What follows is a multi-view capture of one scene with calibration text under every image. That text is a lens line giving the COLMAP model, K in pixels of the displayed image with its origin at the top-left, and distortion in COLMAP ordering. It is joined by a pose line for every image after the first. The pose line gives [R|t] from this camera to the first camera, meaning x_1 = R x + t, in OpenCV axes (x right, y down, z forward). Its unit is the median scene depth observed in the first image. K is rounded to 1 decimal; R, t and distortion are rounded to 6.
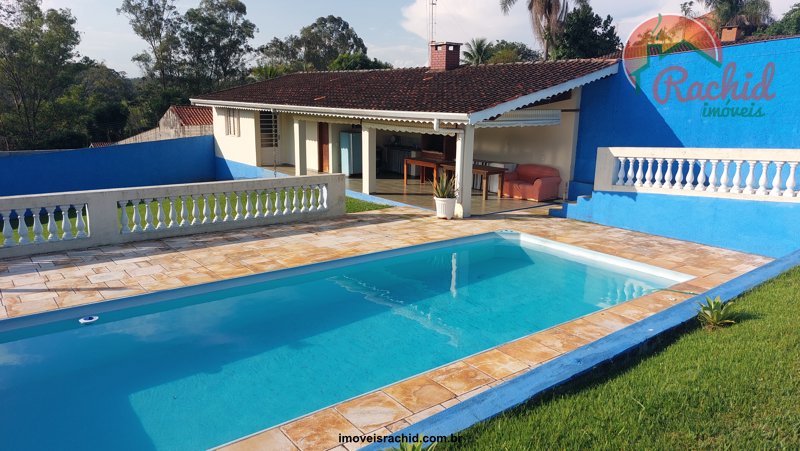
lens RADIAL K [[570.9, 0, 425.3], [0, 570.9, 224.0], [0, 0, 1]] dist [0.080109, -0.098680]
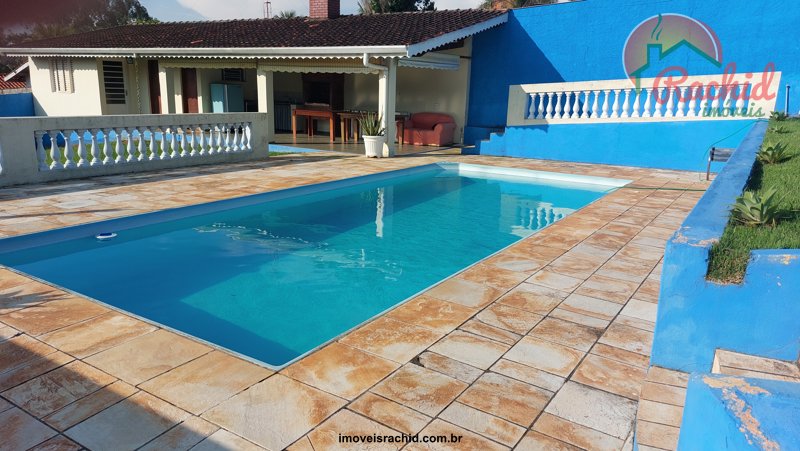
lens RADIAL K [[570.9, 0, 425.3], [0, 570.9, 224.0], [0, 0, 1]] dist [0.080109, -0.098680]
pose [[0.944798, -0.071496, 0.319757, -0.209258], [0.061994, 0.997282, 0.039811, 0.072600], [-0.321734, -0.017790, 0.946663, 0.020395]]
